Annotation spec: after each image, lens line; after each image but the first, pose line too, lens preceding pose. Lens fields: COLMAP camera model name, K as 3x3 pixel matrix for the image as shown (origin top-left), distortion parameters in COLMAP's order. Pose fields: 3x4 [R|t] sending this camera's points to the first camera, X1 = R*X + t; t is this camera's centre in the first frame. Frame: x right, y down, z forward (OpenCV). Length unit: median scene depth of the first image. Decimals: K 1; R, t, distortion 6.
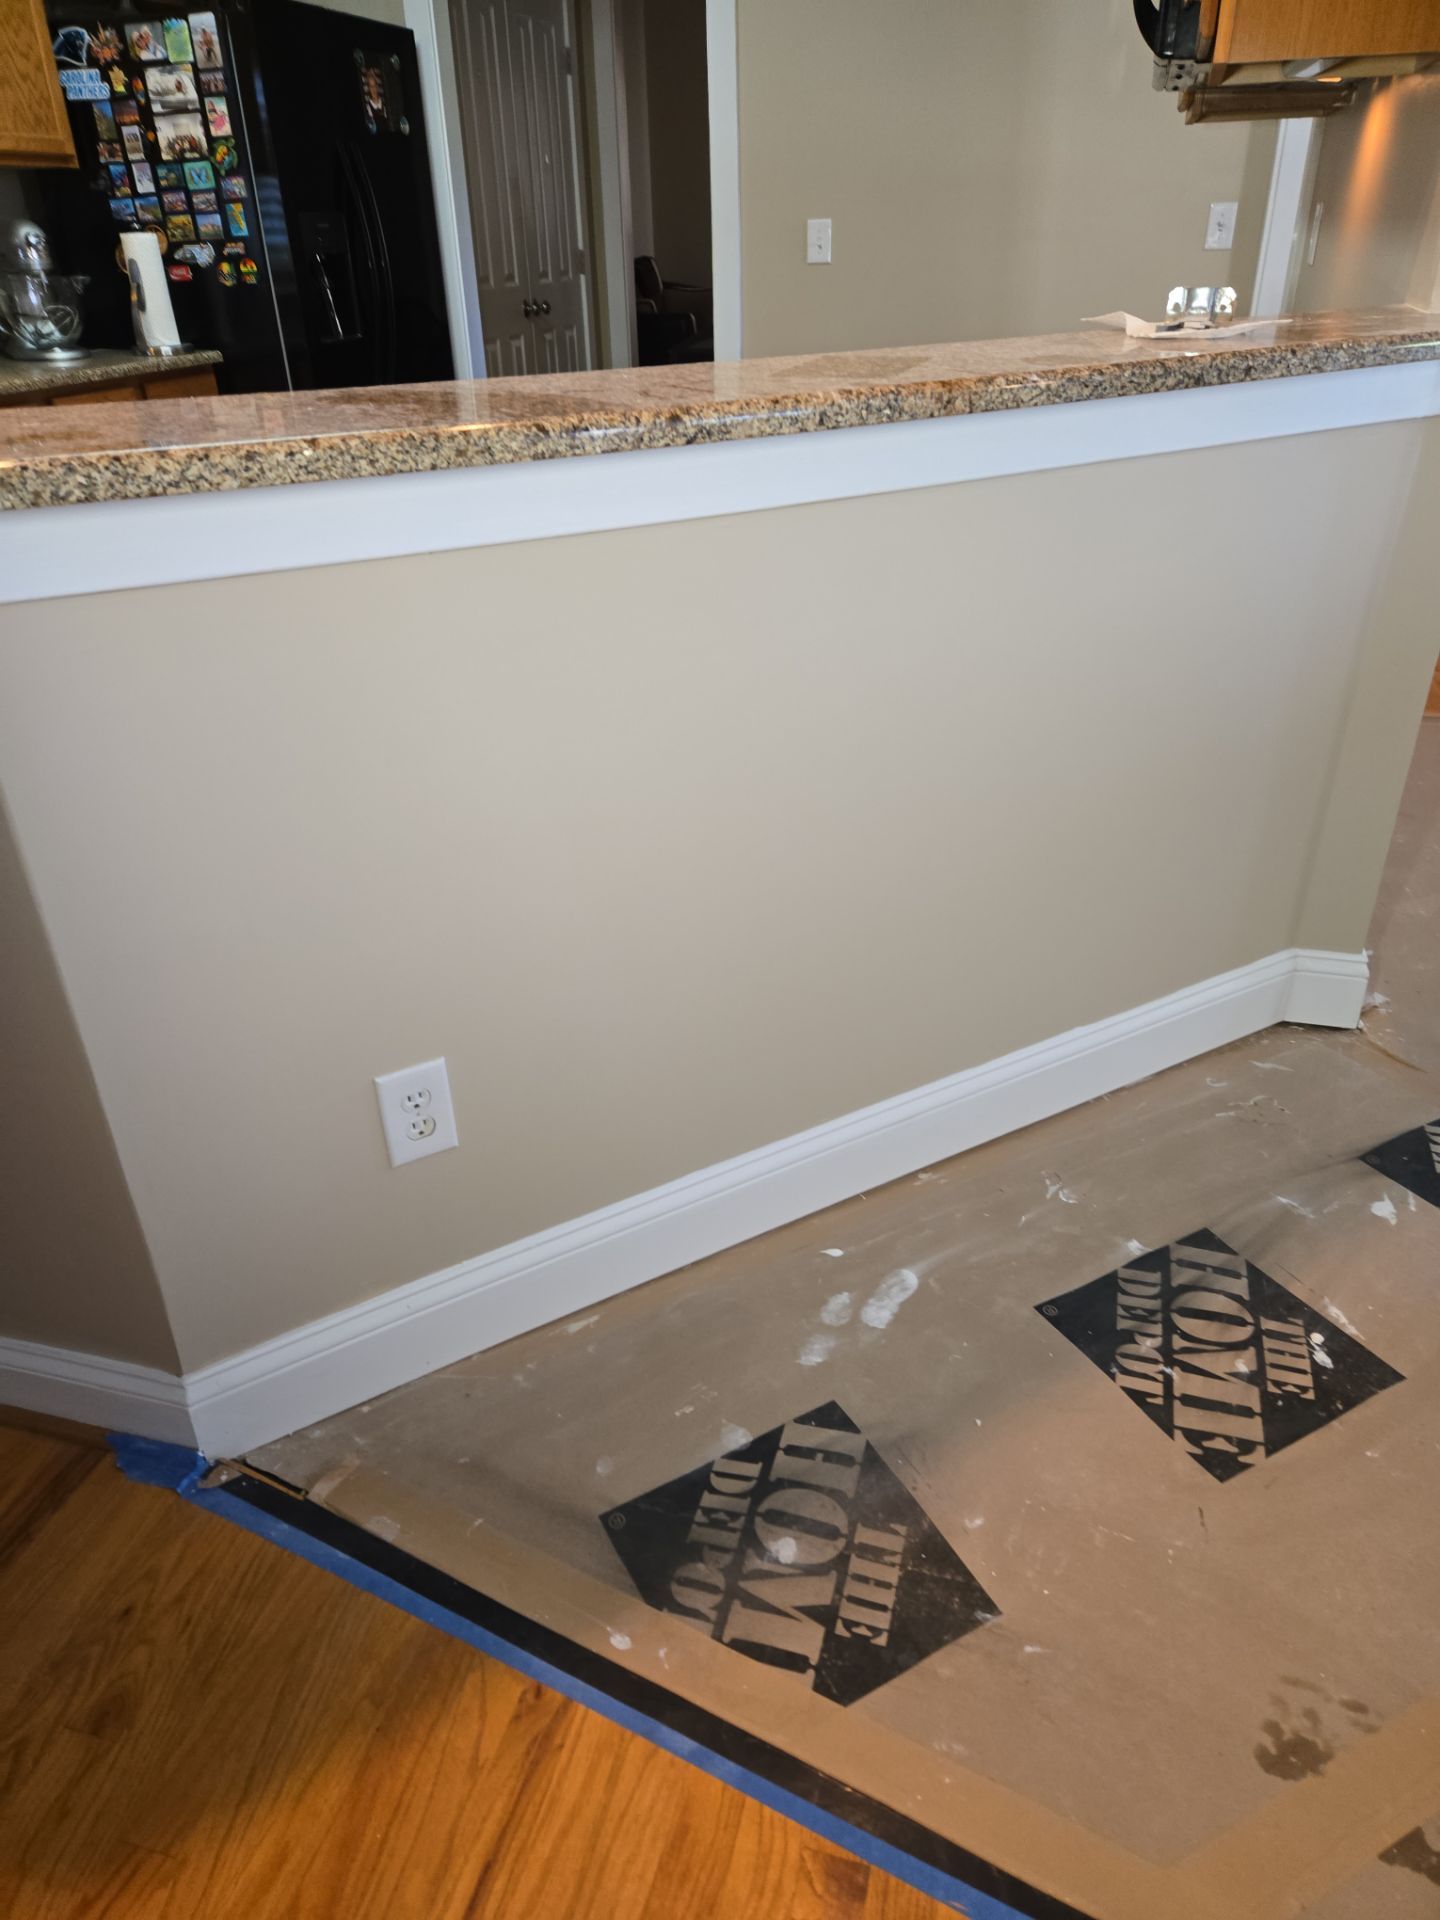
lens RADIAL K [[1285.1, 0, 701.7], [0, 1285.1, 961.5], [0, 0, 1]] dist [0.060538, -0.039835]
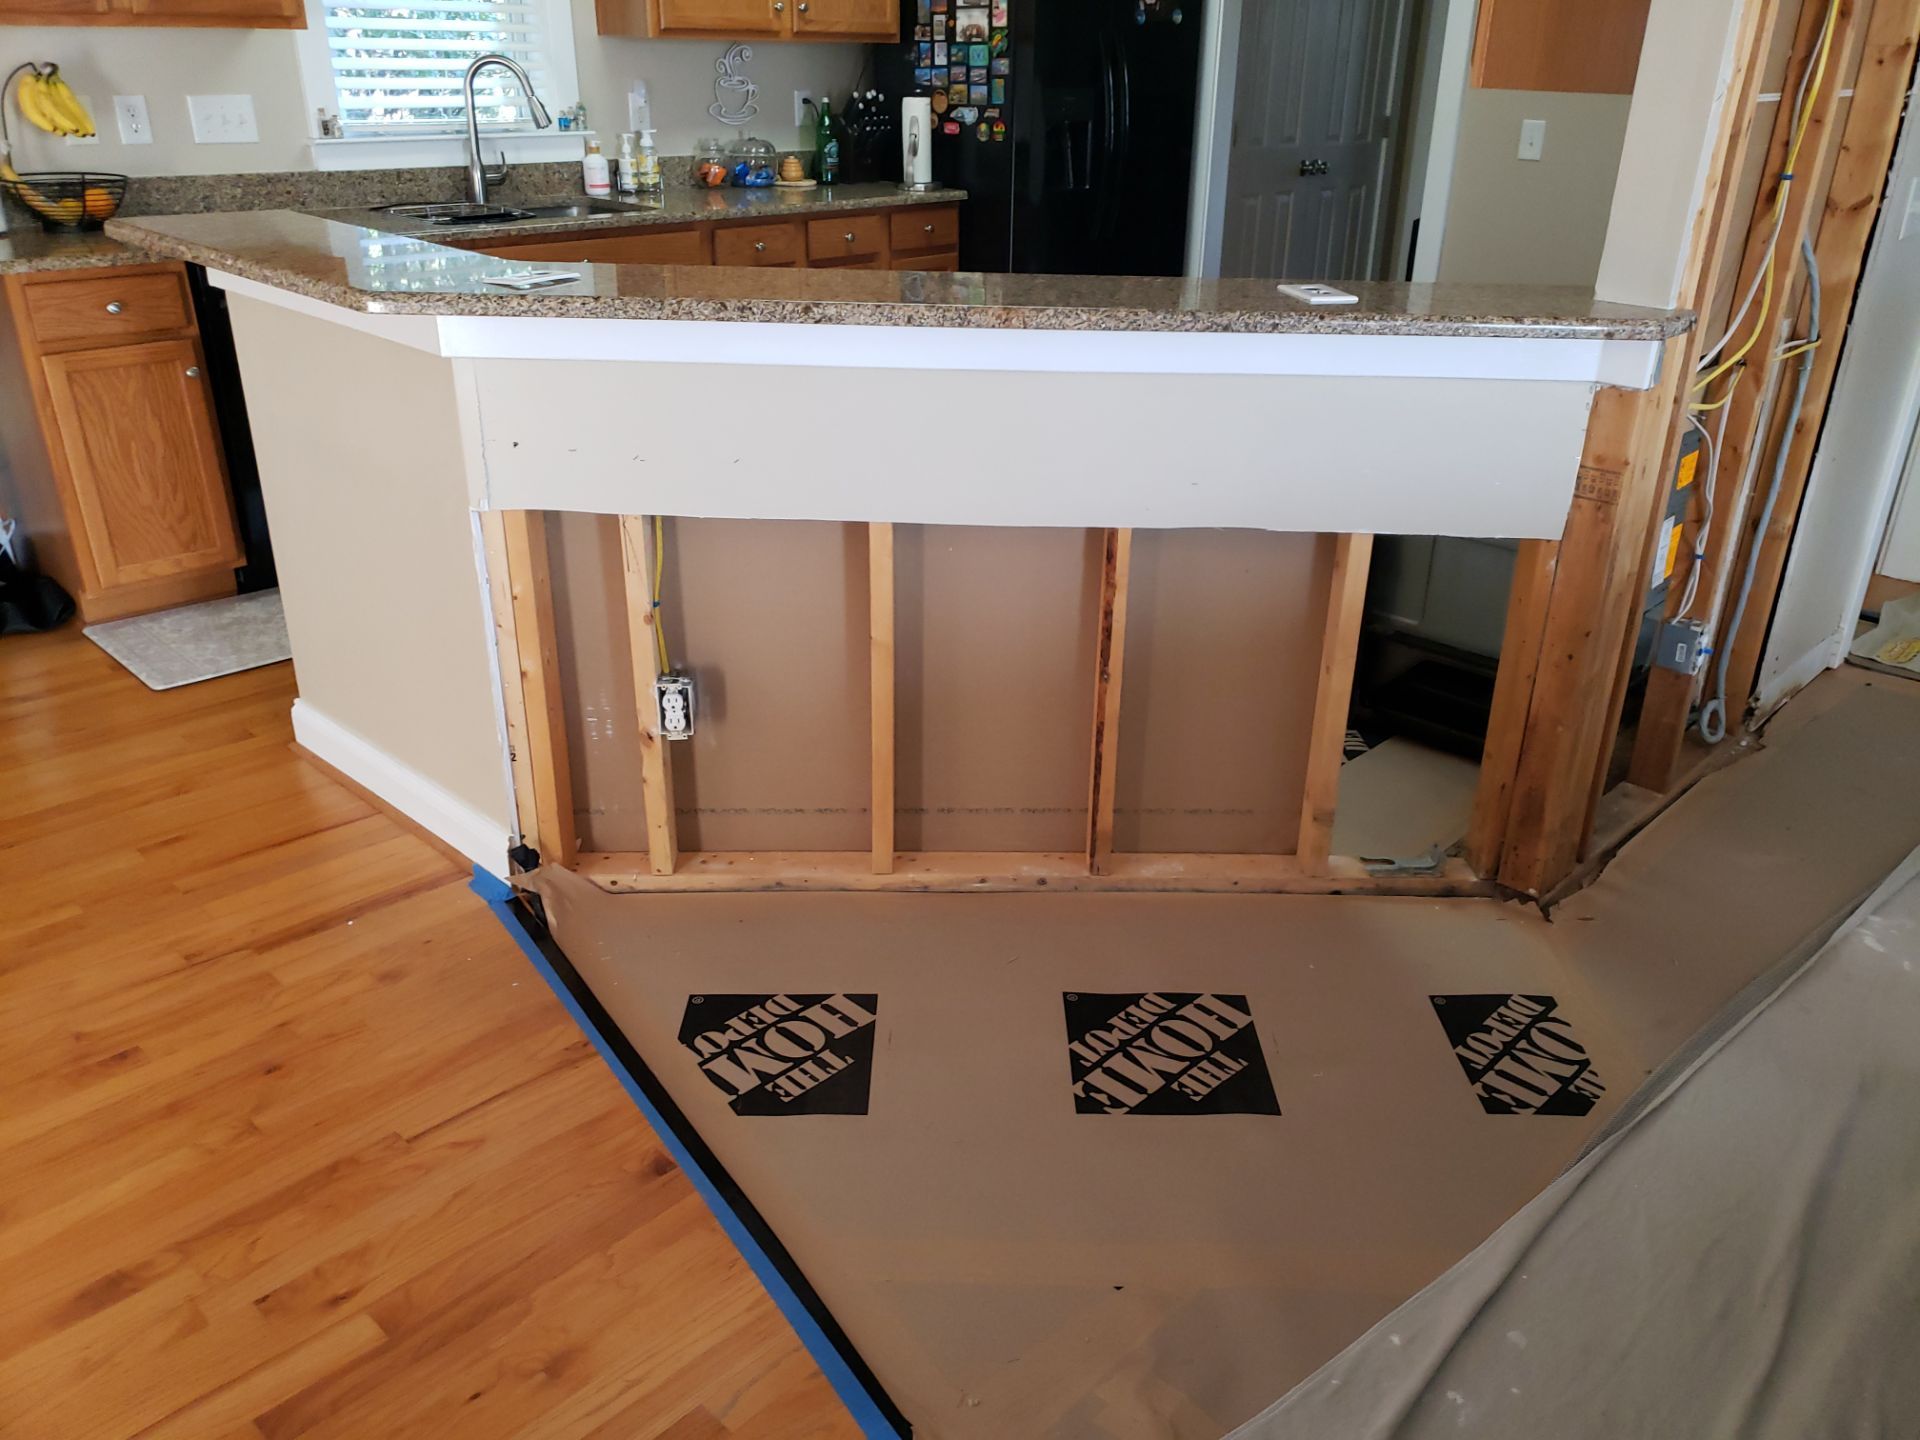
lens RADIAL K [[1503.6, 0, 1011.5], [0, 1503.6, 734.6], [0, 0, 1]] dist [0.011654, -0.014007]
pose [[0.892955, 0.234826, -0.384041, 0.330268], [-0.263554, 0.964367, -0.023130, 0.029797], [0.364925, 0.121870, 0.923026, -0.198798]]
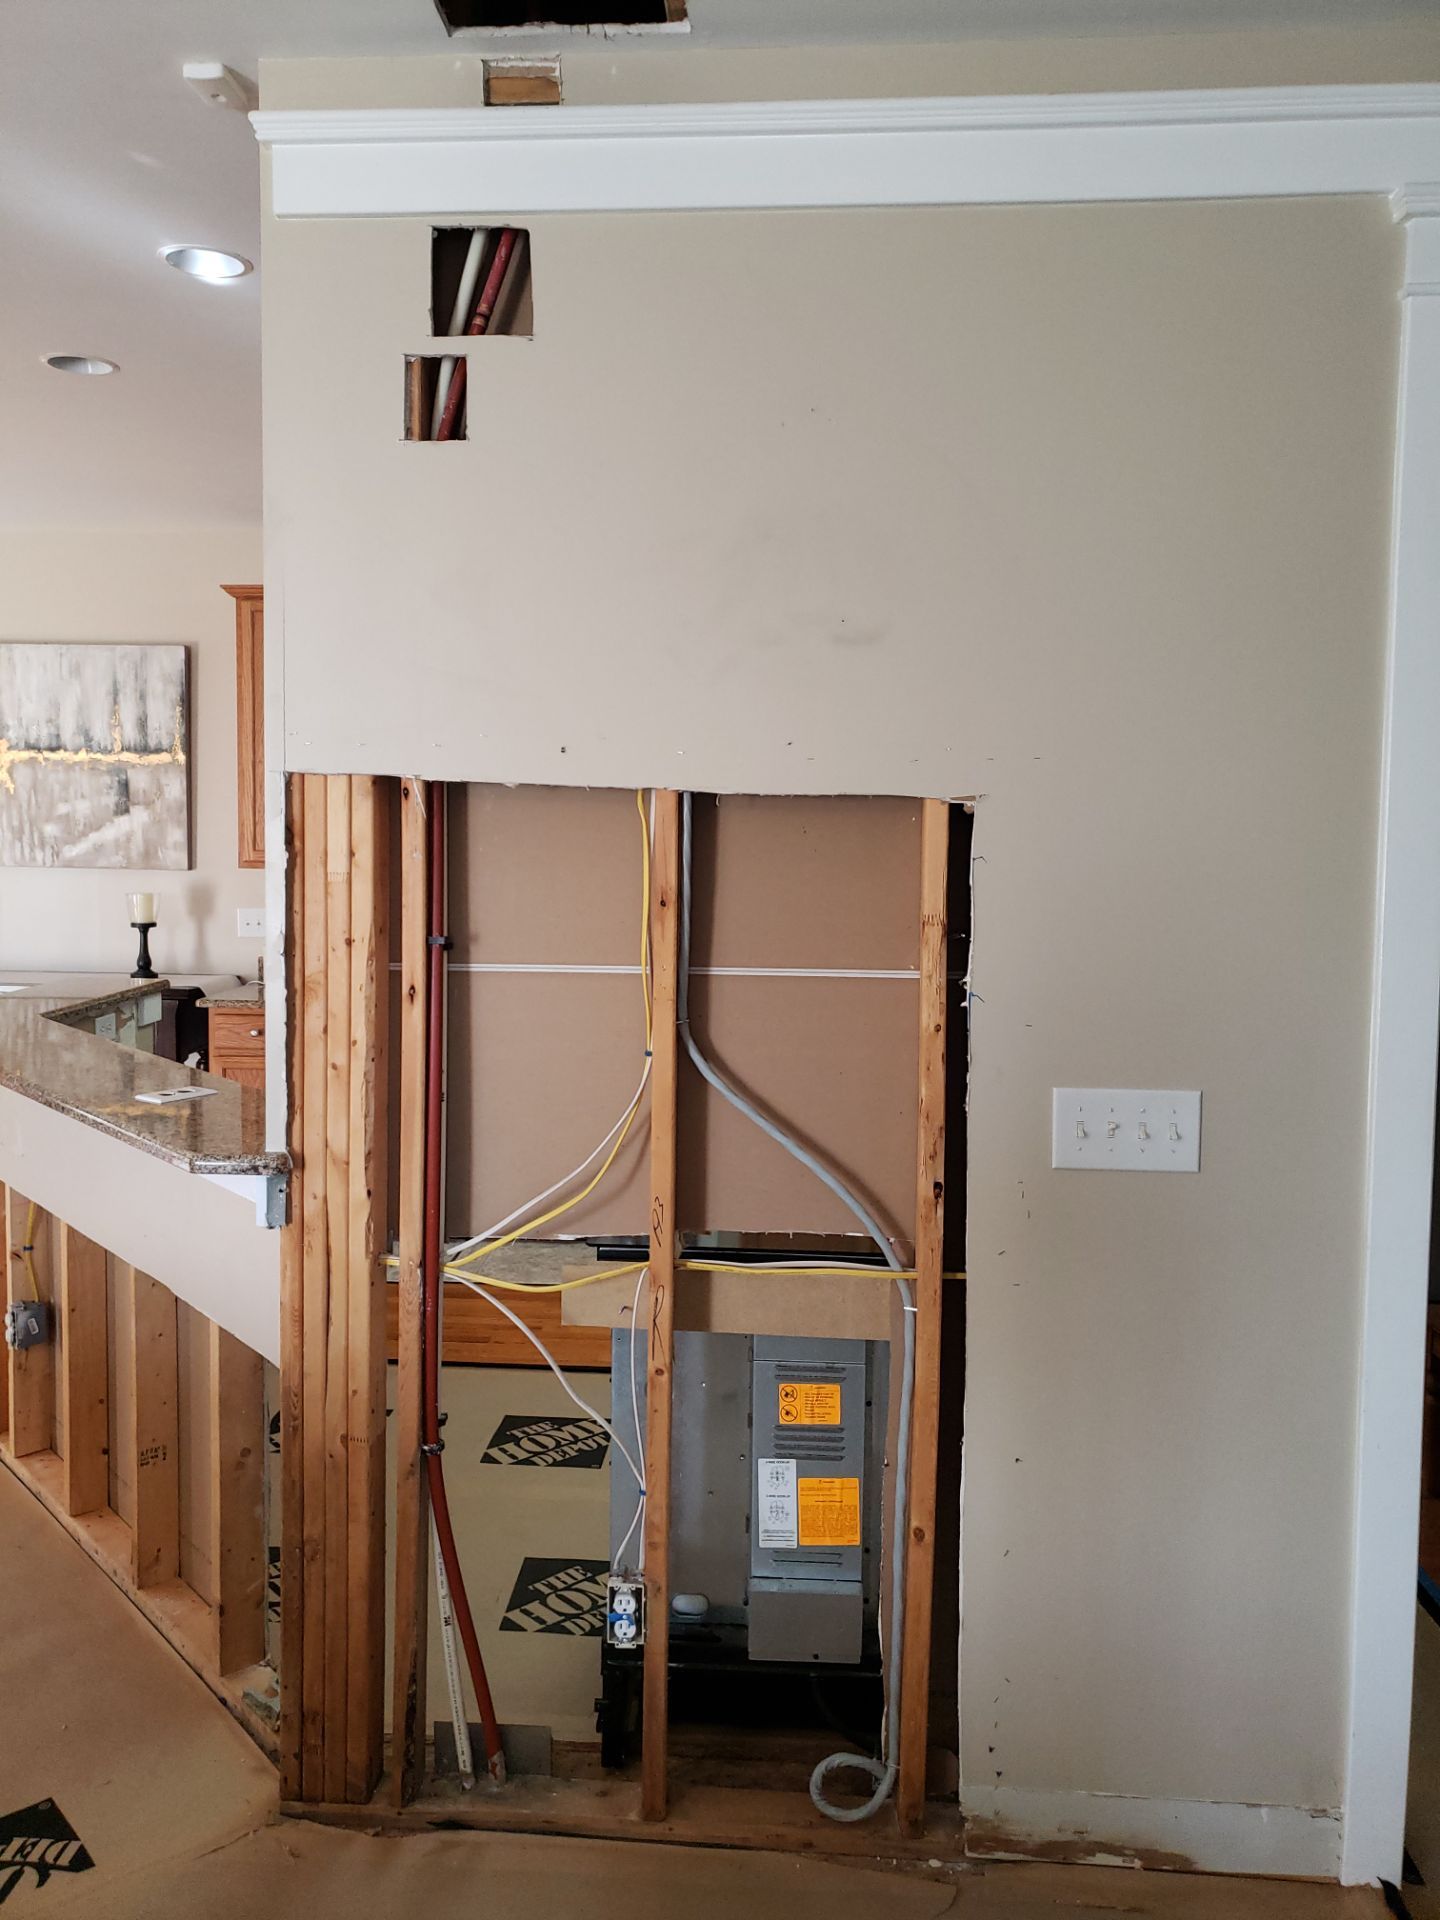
lens RADIAL K [[1496.1, 0, 693.3], [0, 1496.1, 918.8], [0, 0, 1]] dist [0.019941, -0.005965]
pose [[0.215434, 0.086498, -0.972680, 0.936865], [-0.499729, 0.865526, -0.033713, -0.371434], [0.838963, 0.493339, 0.229689, 0.410929]]
